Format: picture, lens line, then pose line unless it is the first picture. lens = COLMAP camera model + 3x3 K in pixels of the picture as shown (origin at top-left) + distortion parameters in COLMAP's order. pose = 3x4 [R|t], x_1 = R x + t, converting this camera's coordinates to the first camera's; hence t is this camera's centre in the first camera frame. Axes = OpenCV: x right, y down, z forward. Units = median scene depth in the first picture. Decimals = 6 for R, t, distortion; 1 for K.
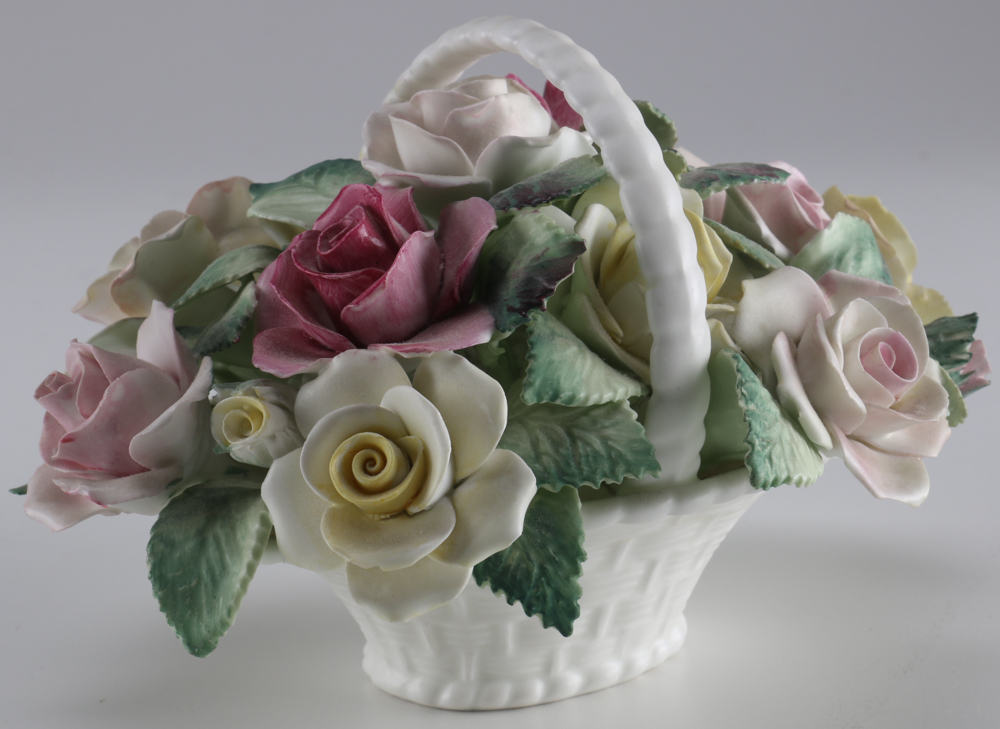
lens RADIAL K [[3150.8, 0, 498.4], [0, 3150.8, 365.6], [0, 0, 1]] dist [0.098268, 0.000000]
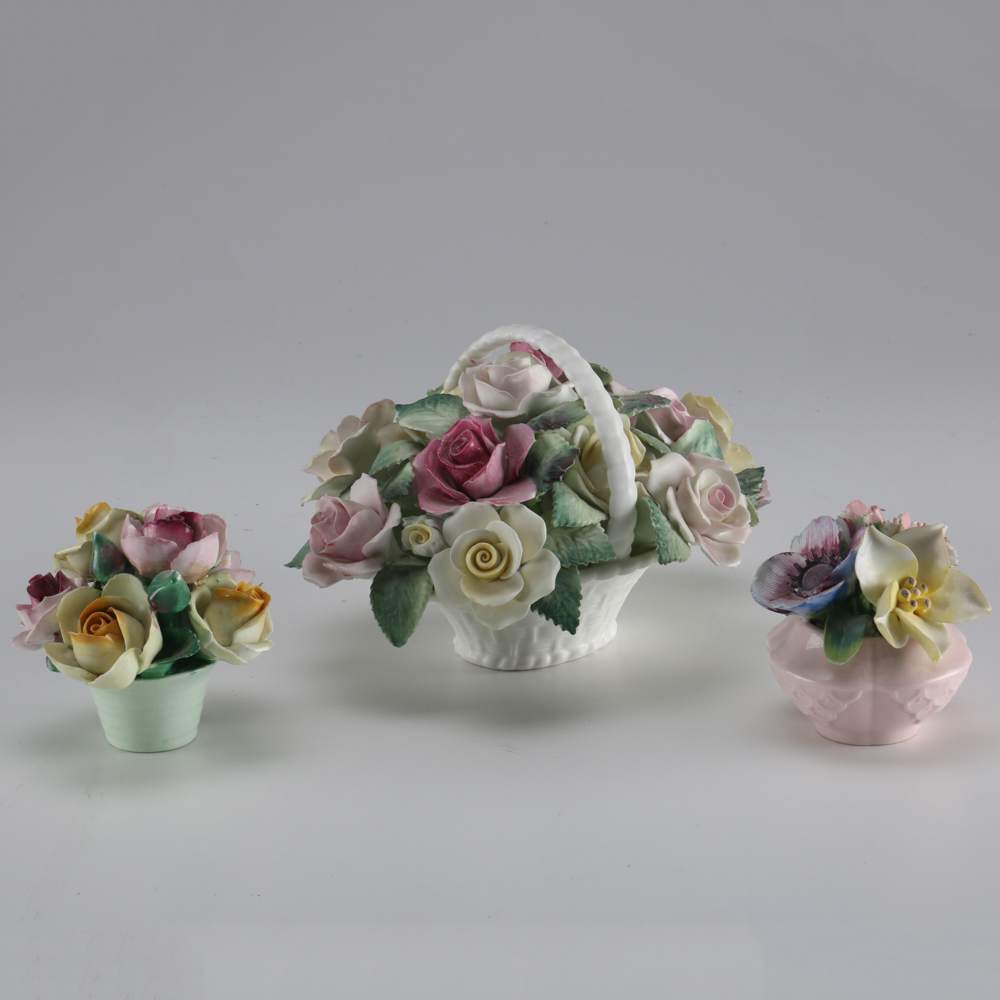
lens RADIAL K [[4536.0, 0, 498.7], [0, 4536.0, 500.9], [0, 0, 1]] dist [0.499646, 0.000000]
pose [[0.996356, -0.016714, 0.083644, -0.273975], [0.010848, 0.997481, 0.070102, -0.212502], [-0.084605, -0.068939, 0.994027, -1.970336]]
